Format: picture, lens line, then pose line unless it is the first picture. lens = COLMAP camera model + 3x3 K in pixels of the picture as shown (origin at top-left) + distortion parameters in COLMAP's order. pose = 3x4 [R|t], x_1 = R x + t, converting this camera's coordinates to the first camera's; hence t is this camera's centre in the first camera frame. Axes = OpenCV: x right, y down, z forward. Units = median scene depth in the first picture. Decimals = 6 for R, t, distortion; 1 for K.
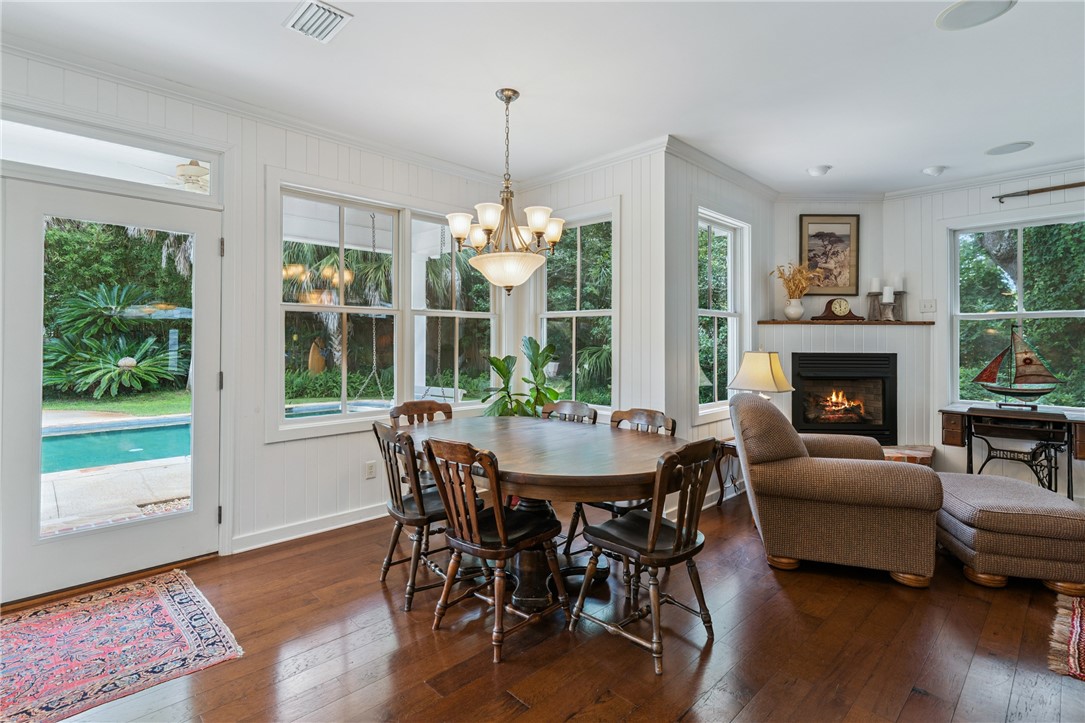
lens RADIAL K [[520.1, 0, 547.6], [0, 520.1, 340.4], [0, 0, 1]] dist [0.004622, 0.000252]
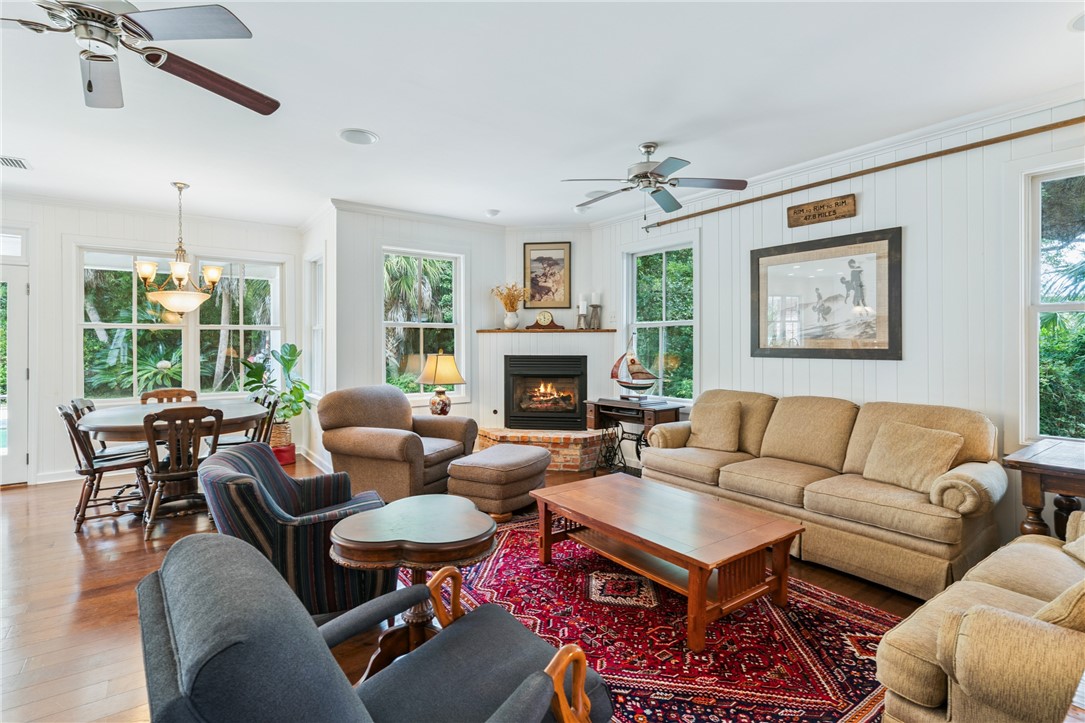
lens RADIAL K [[520.1, 0, 546.5], [0, 520.1, 343.4], [0, 0, 1]] dist [0.004622, 0.000252]
pose [[0.990061, -0.005583, -0.140527, 0.730442], [0.005369, 0.999984, -0.001904, -0.001720], [0.140535, 0.001131, 0.990075, -0.219377]]
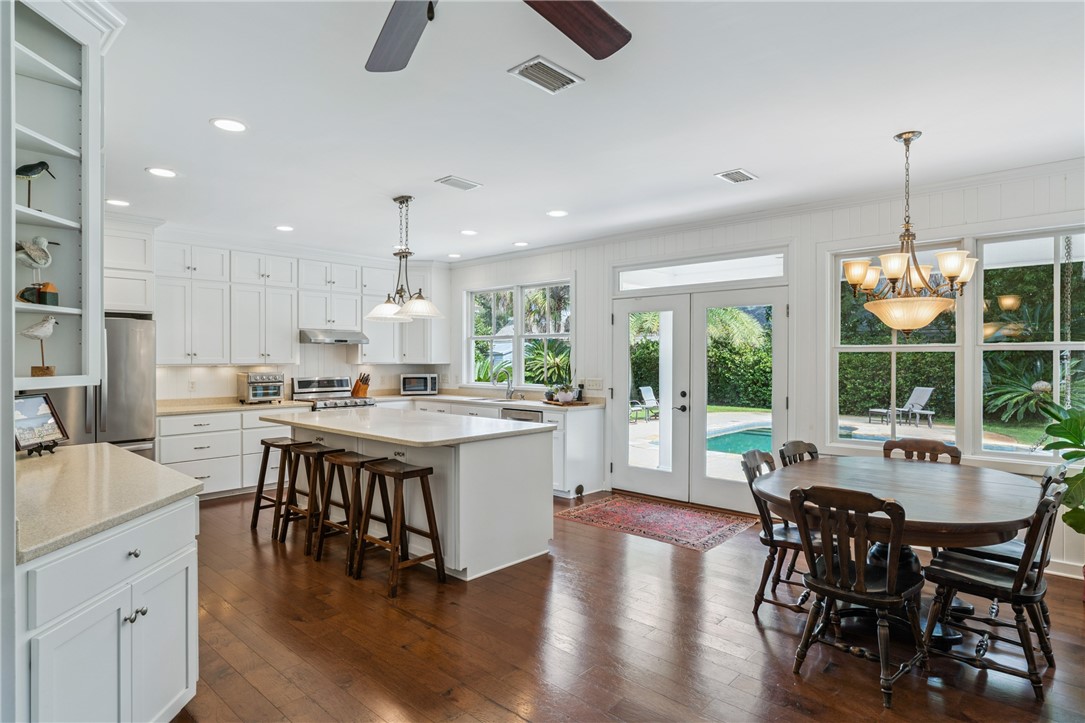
lens RADIAL K [[598.6, 0, 539.6], [0, 598.6, 364.5], [0, 0, 1]] dist [-0.005398, 0.000204]
pose [[0.053452, 0.010276, -0.998518, 0.630216], [0.001773, 0.999944, 0.010385, -0.030226], [0.998569, -0.002325, 0.053430, 0.143247]]
